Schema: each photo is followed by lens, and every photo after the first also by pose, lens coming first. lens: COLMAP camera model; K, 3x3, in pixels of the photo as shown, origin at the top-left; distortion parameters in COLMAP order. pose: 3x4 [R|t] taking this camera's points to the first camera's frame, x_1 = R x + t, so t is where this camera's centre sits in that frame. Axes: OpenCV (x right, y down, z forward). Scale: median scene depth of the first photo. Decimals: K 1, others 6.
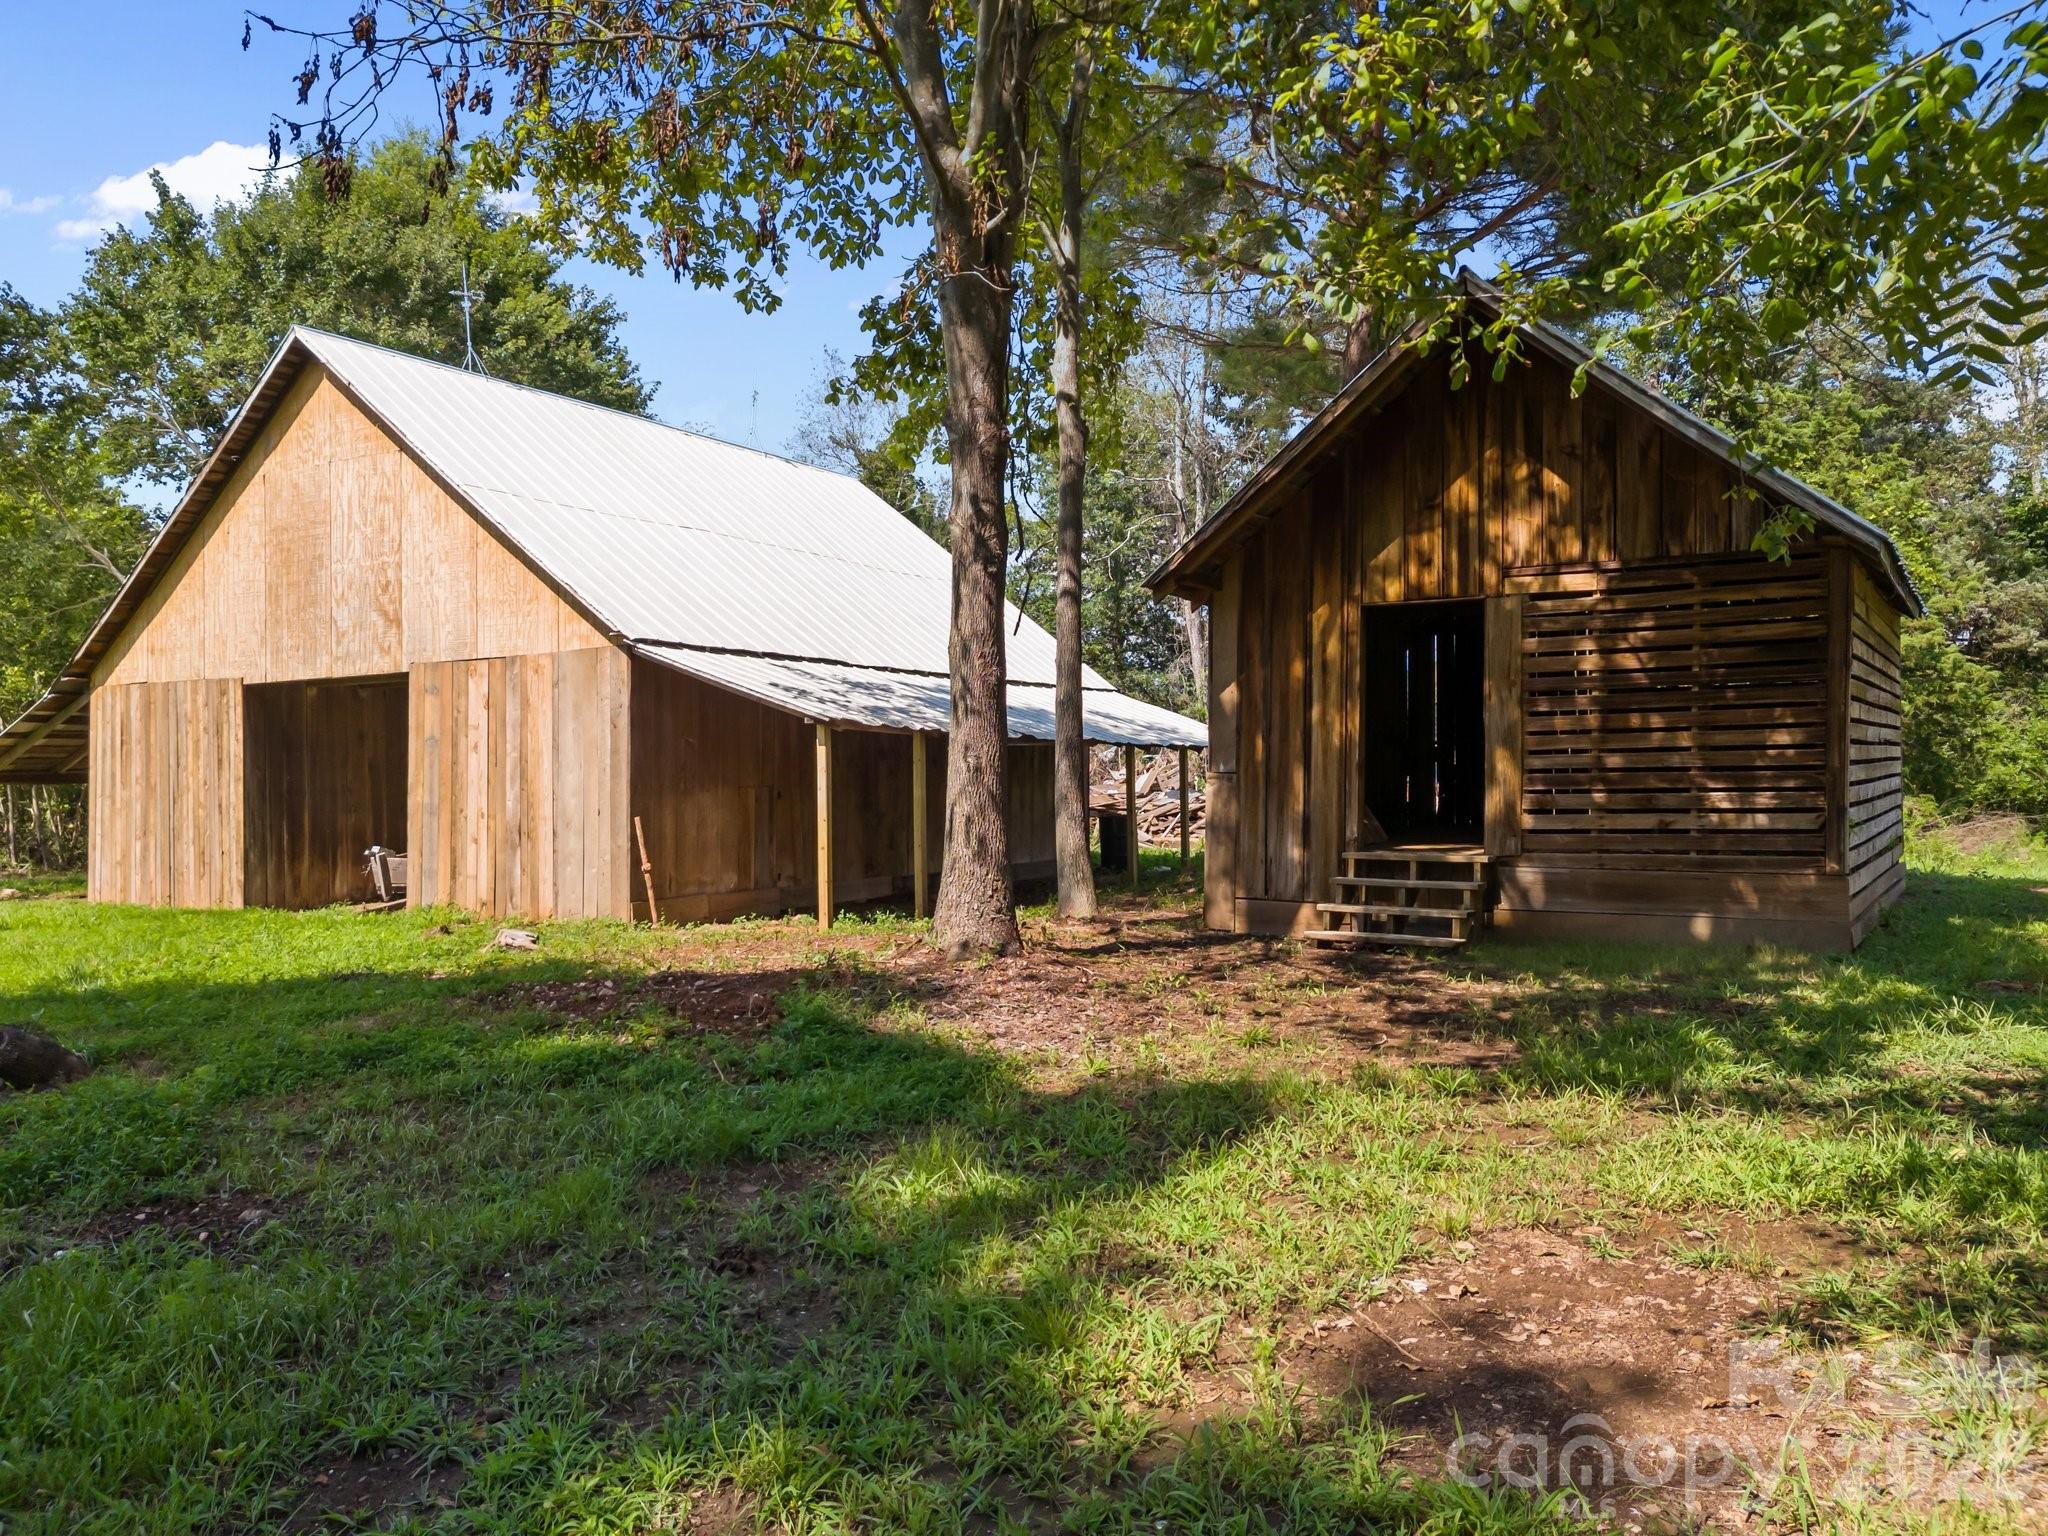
lens RADIAL K [[1323.4, 0, 1024.0], [0, 1323.4, 768.0], [0, 0, 1]] dist [-0.009022, -0.003416]
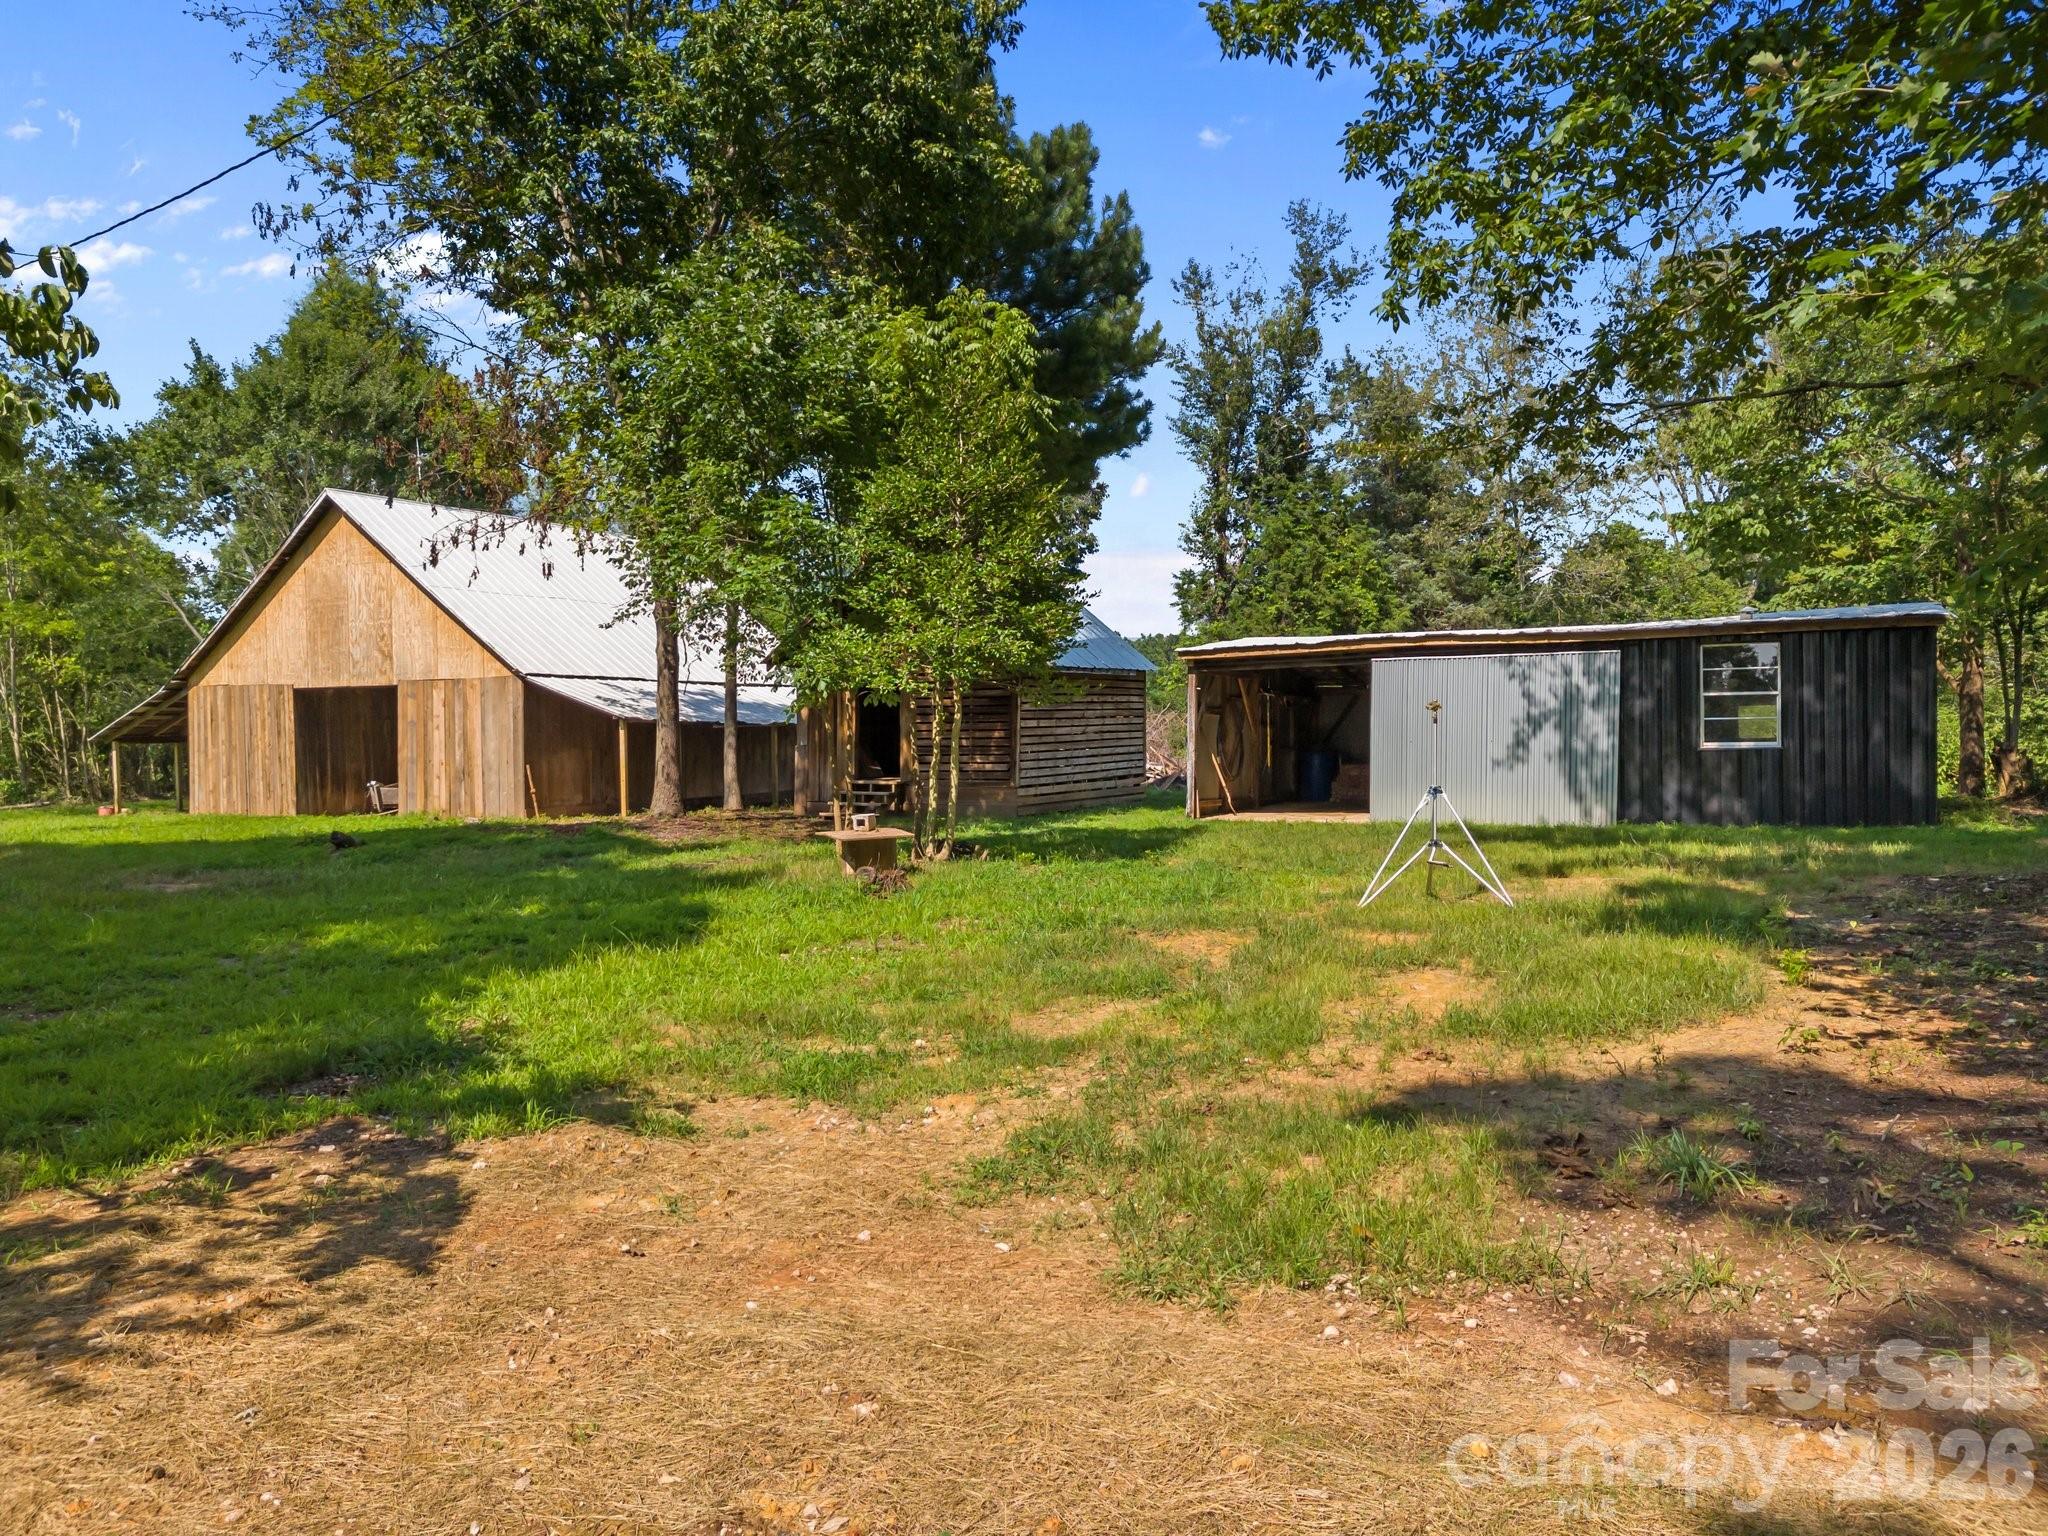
lens RADIAL K [[1323.4, 0, 1024.0], [0, 1323.4, 768.0], [0, 0, 1]] dist [-0.009022, -0.003416]
pose [[0.996290, 0.000404, 0.086059, 0.237532], [-0.003953, 0.999148, 0.041073, -0.036434], [-0.085969, -0.041261, 0.995443, -0.887784]]
